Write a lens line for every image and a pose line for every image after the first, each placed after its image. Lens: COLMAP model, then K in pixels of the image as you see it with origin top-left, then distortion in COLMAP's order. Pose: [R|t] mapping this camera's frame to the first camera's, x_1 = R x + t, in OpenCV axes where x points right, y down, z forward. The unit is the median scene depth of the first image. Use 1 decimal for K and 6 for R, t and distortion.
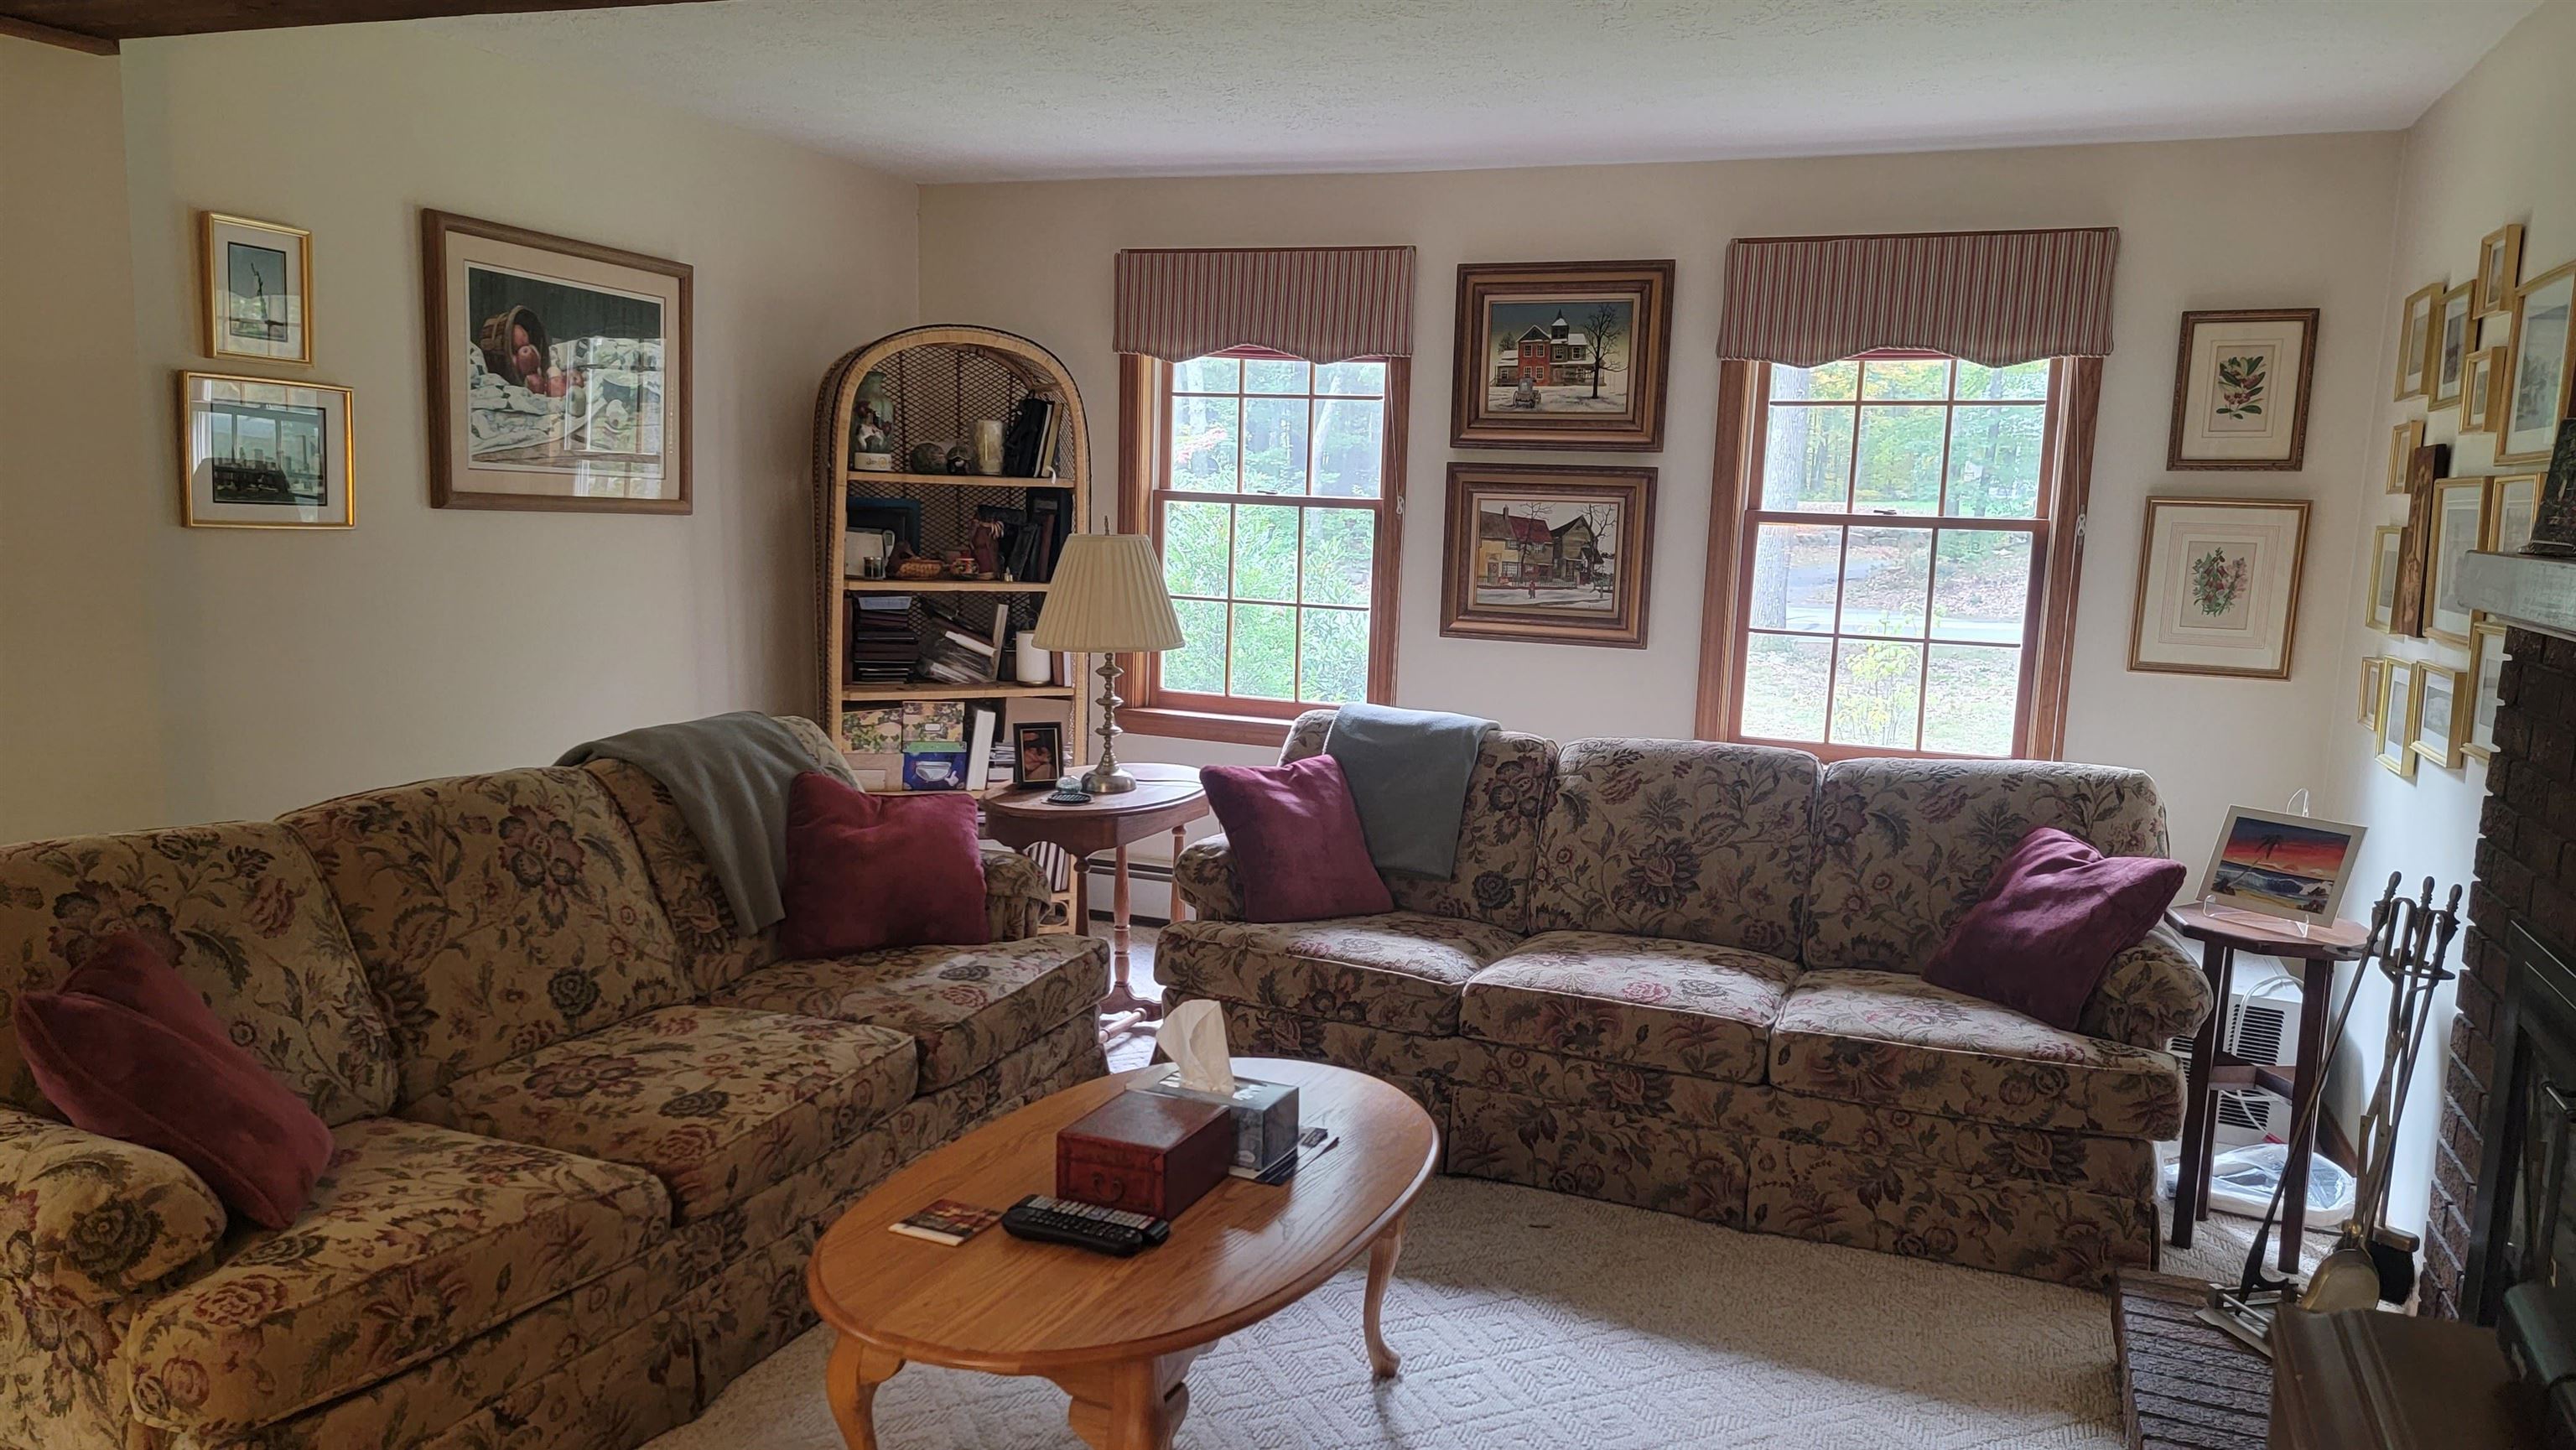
lens RADIAL K [[1757.7, 0, 1304.1], [0, 1757.7, 743.6], [0, 0, 1]] dist [0.076353, -0.055843]
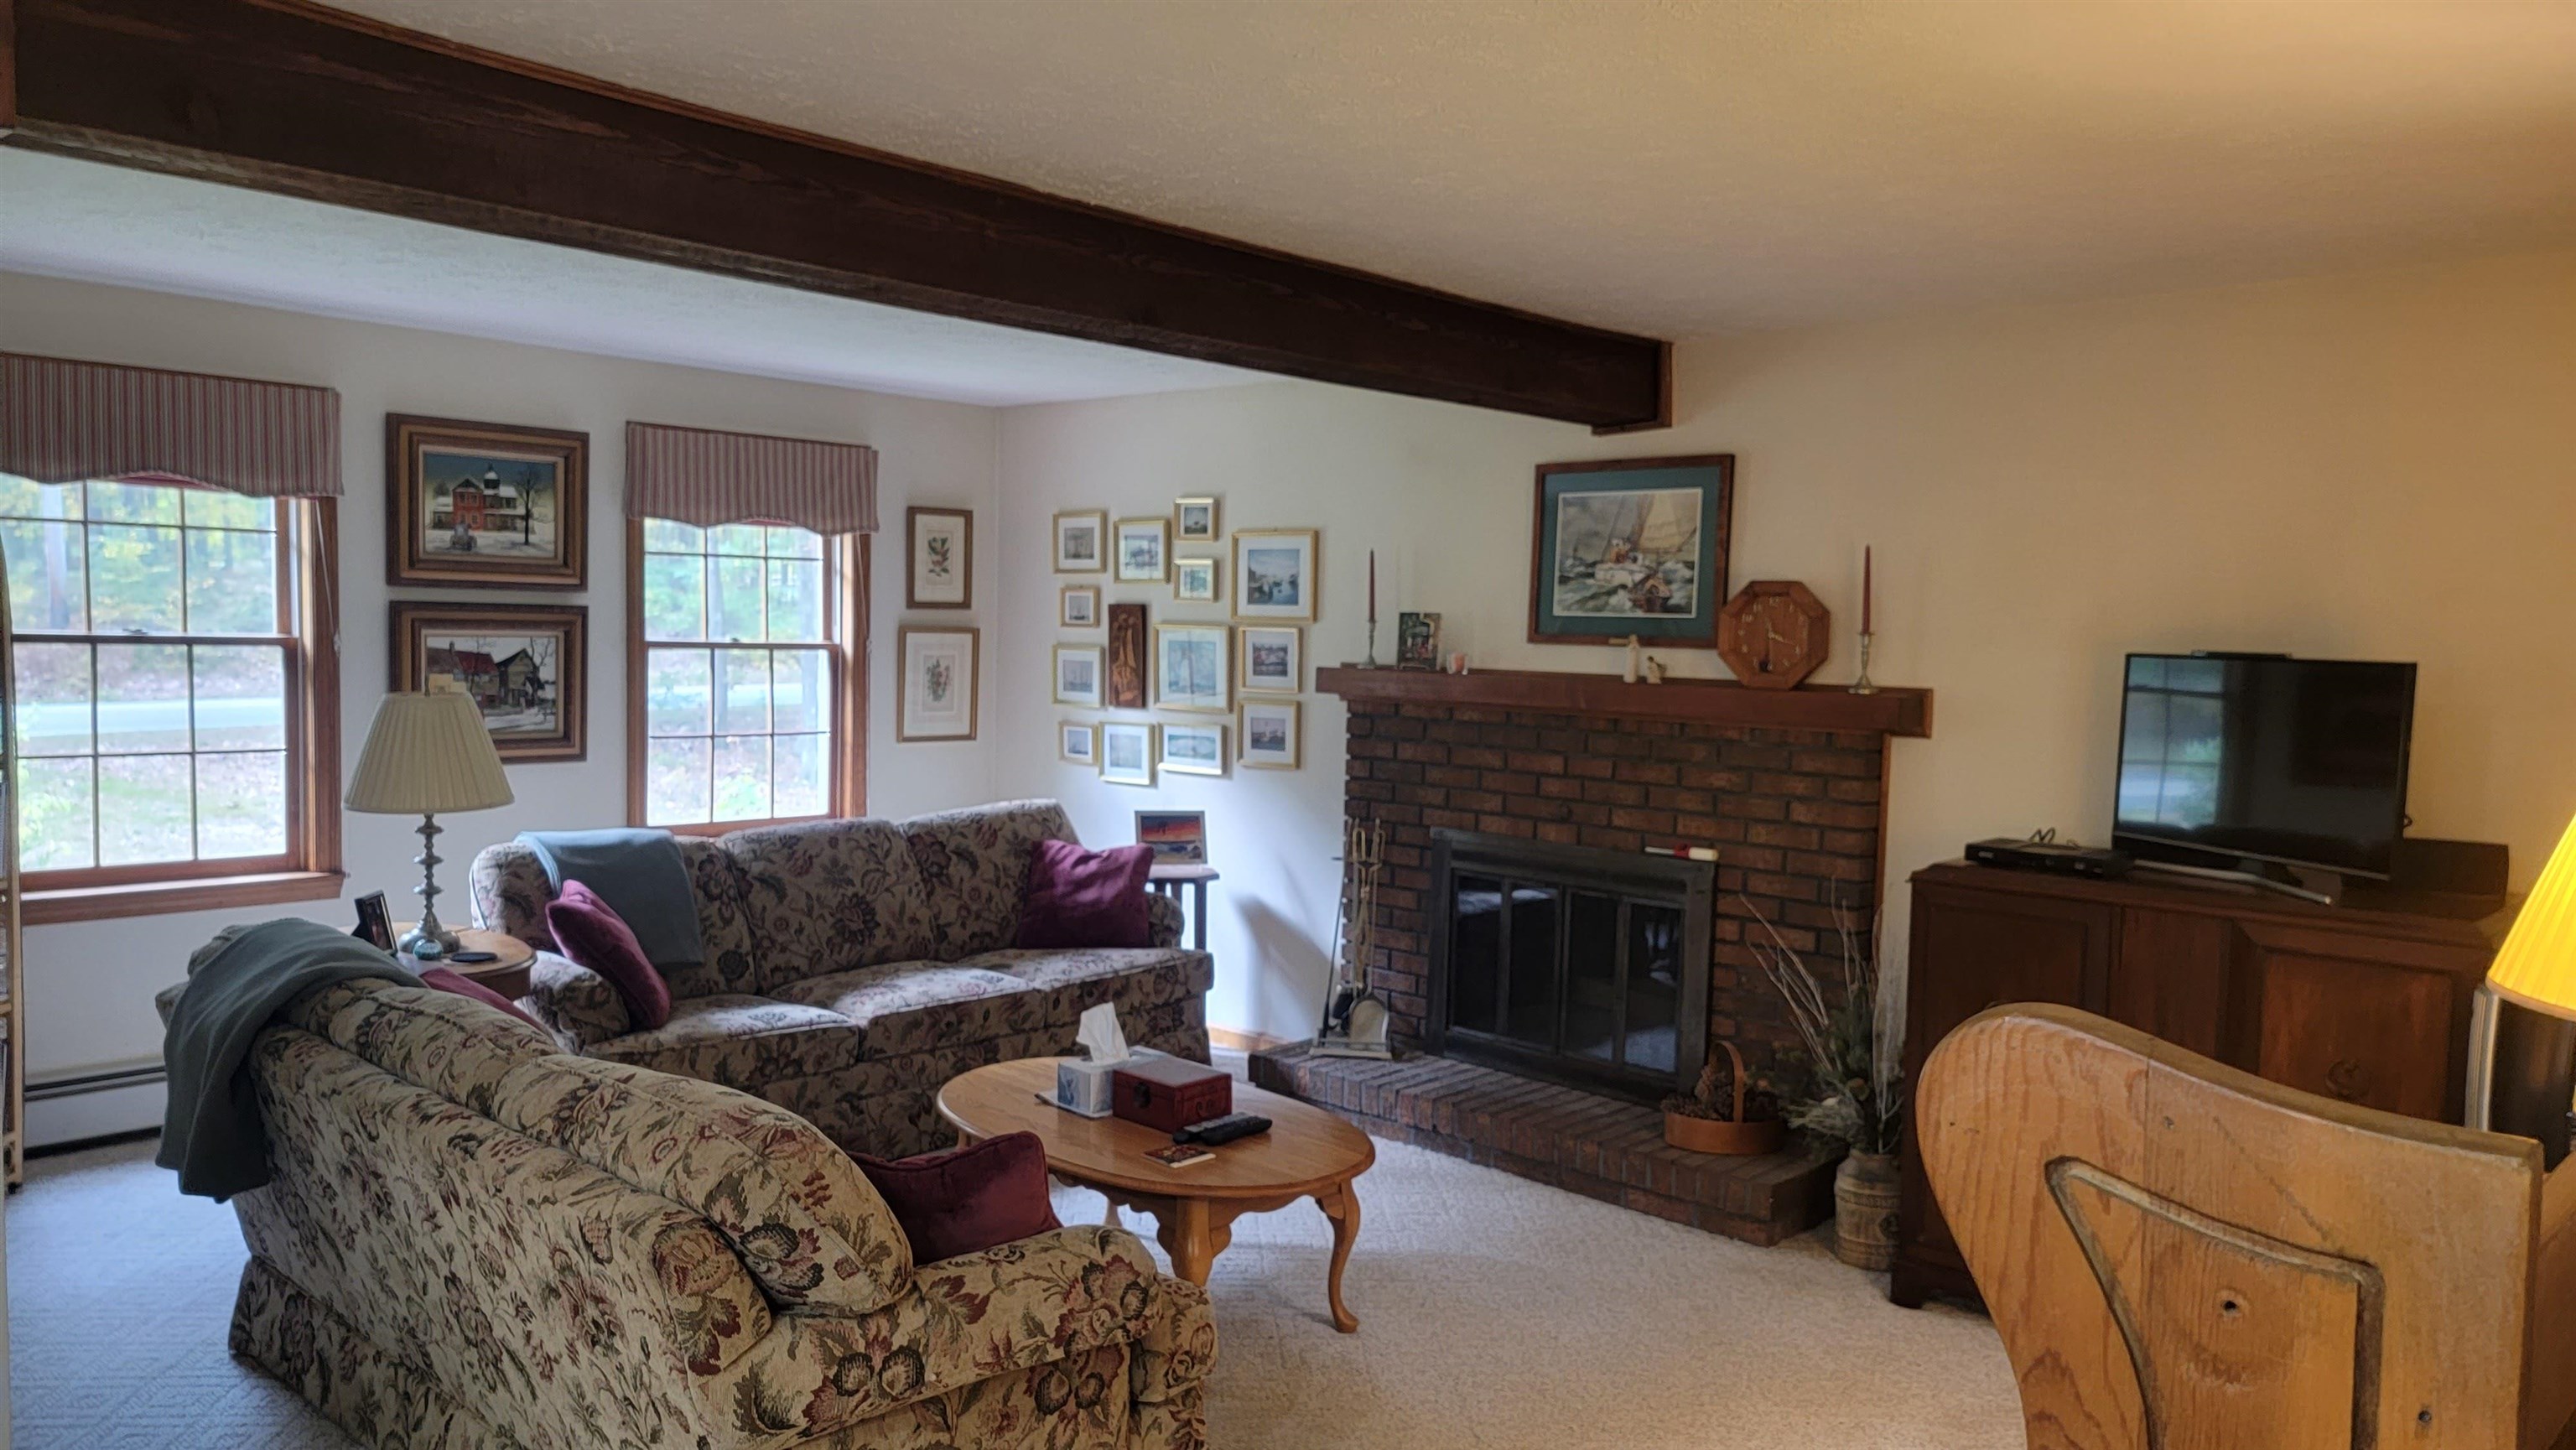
lens RADIAL K [[1757.7, 0, 1290.7], [0, 1757.7, 714.8], [0, 0, 1]] dist [0.076353, -0.055843]
pose [[0.367397, -0.073659, 0.927143, -0.725115], [0.118029, 0.992492, 0.032079, -0.068086], [-0.922545, 0.097644, 0.373332, 0.142018]]
